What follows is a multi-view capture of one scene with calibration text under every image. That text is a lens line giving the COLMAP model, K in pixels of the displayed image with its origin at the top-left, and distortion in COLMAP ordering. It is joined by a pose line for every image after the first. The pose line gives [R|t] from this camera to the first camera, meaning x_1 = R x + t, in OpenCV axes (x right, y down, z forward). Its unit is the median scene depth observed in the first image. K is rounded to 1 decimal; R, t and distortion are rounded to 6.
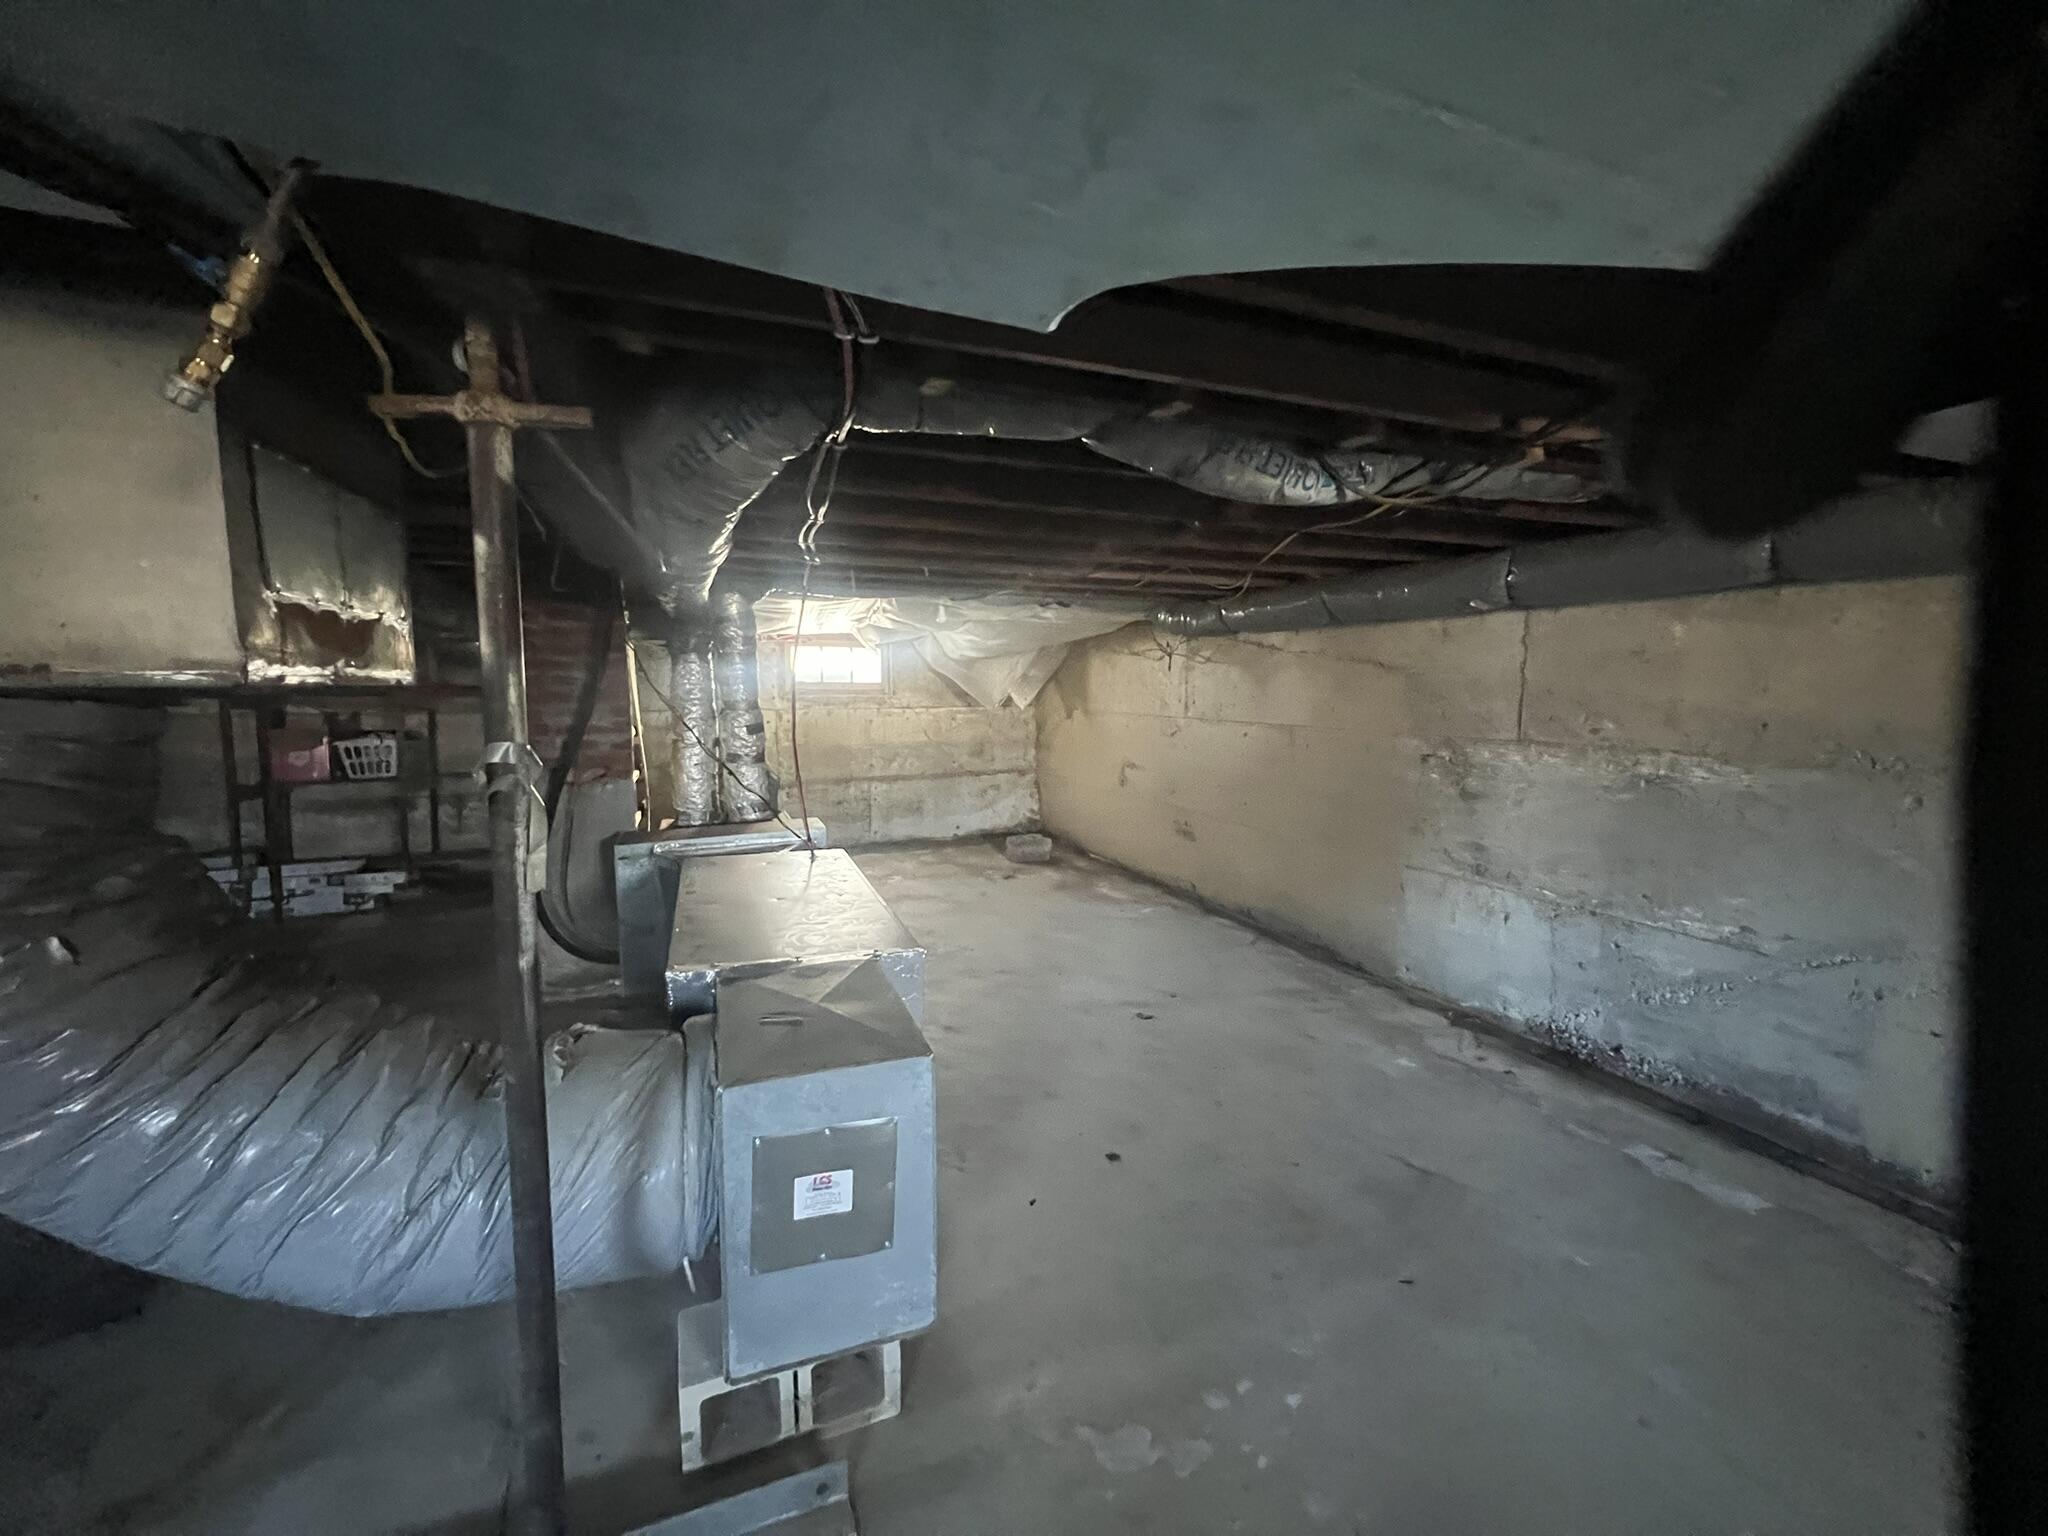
lens RADIAL K [[812.8, 0, 1022.8], [0, 812.8, 765.8], [0, 0, 1]] dist [-0.010324, 0.001240]
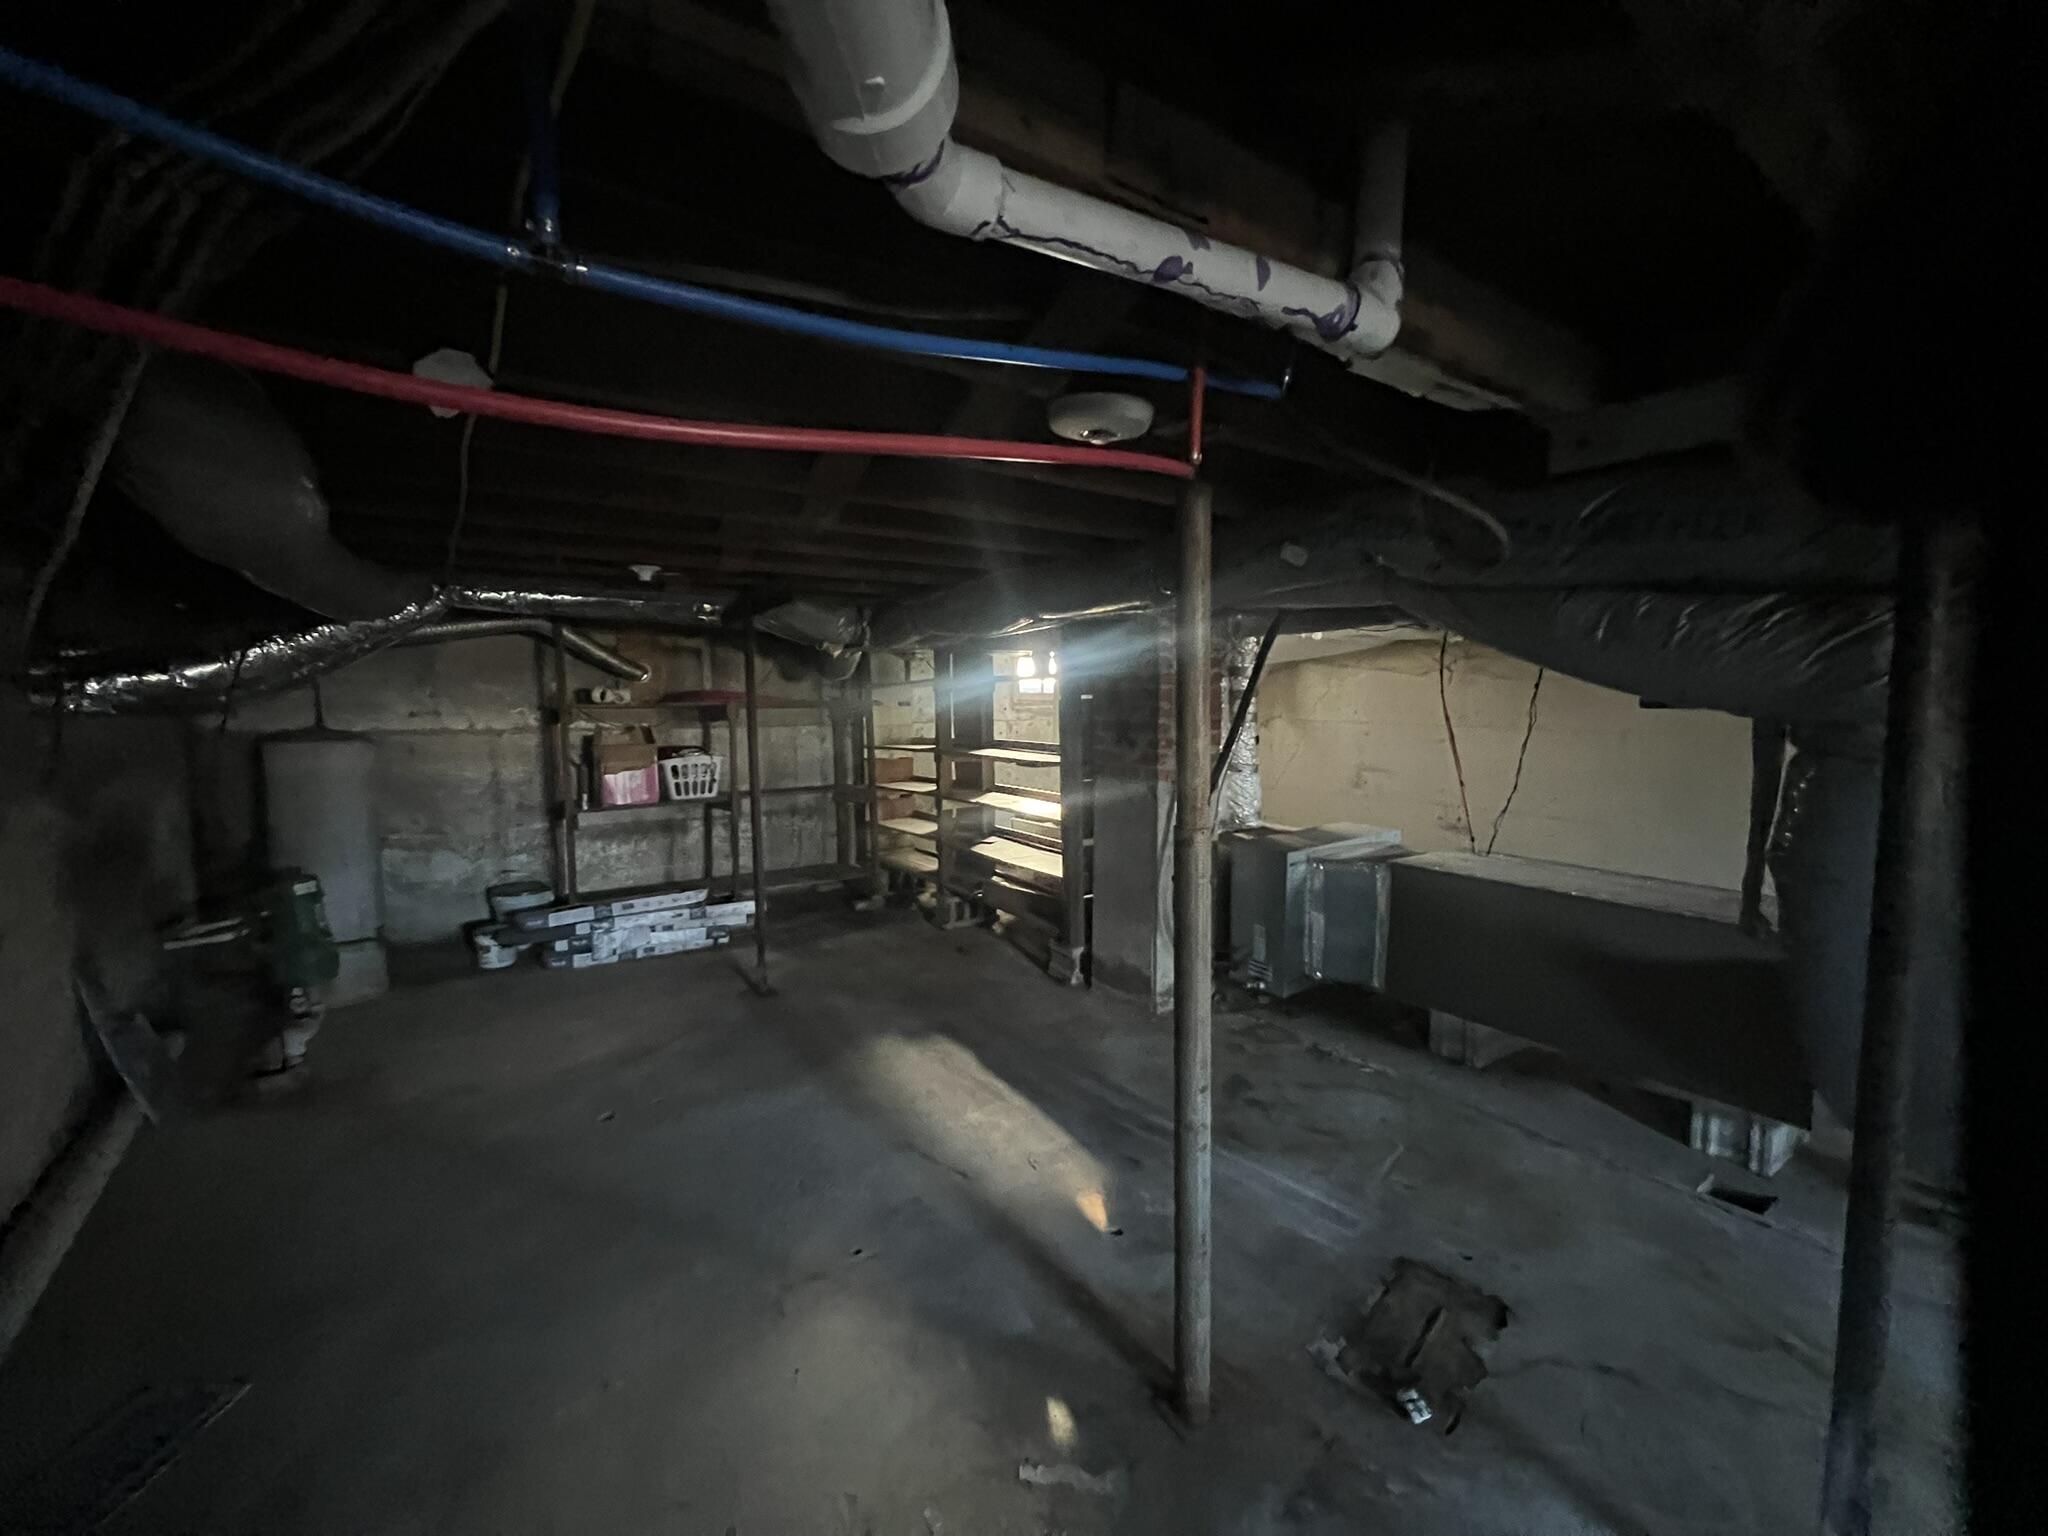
lens RADIAL K [[812.8, 0, 1022.3], [0, 812.8, 768.2], [0, 0, 1]] dist [-0.010324, 0.001240]
pose [[0.974765, -0.018951, 0.222429, -0.658803], [0.020905, 0.999761, -0.006434, -0.005830], [-0.222254, 0.010922, 0.974928, 0.033675]]
